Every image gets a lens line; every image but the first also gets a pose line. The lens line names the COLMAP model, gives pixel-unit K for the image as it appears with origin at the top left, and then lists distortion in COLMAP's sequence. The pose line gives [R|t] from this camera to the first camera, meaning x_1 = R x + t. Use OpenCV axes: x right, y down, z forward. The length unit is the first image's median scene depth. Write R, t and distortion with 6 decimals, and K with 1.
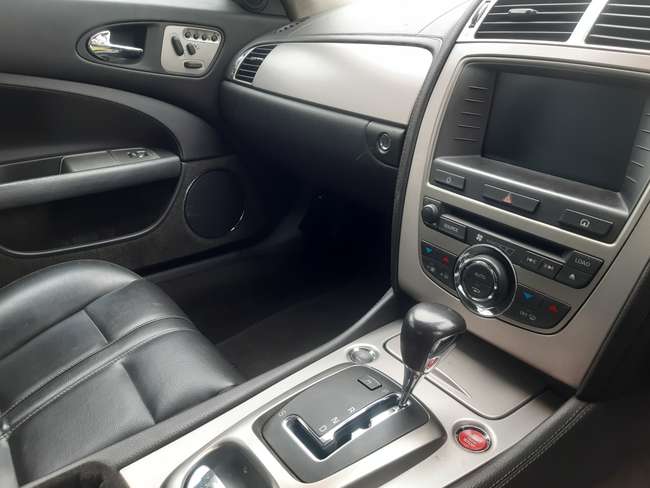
lens RADIAL K [[493.3, 0, 326.1], [0, 493.3, 242.3], [0, 0, 1]] dist [-0.005306, -0.004532]
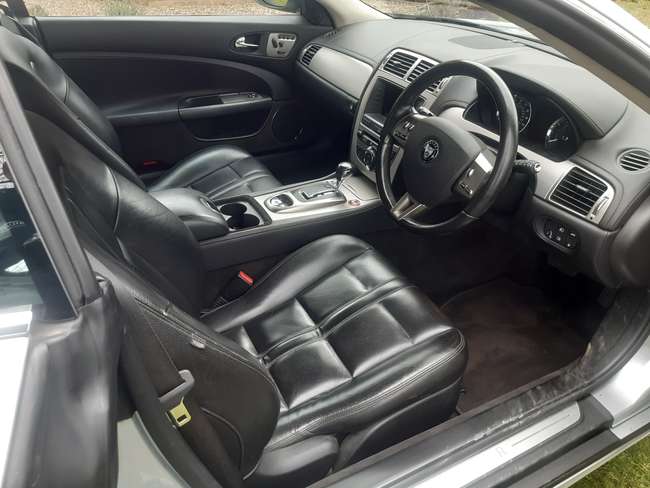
lens RADIAL K [[493.3, 0, 325.4], [0, 493.3, 244.4], [0, 0, 1]] dist [-0.005306, -0.004532]
pose [[0.984176, 0.109187, -0.139559, 0.306129], [-0.084936, 0.981908, 0.169242, 0.063474], [0.155513, -0.154710, 0.975644, -1.185897]]
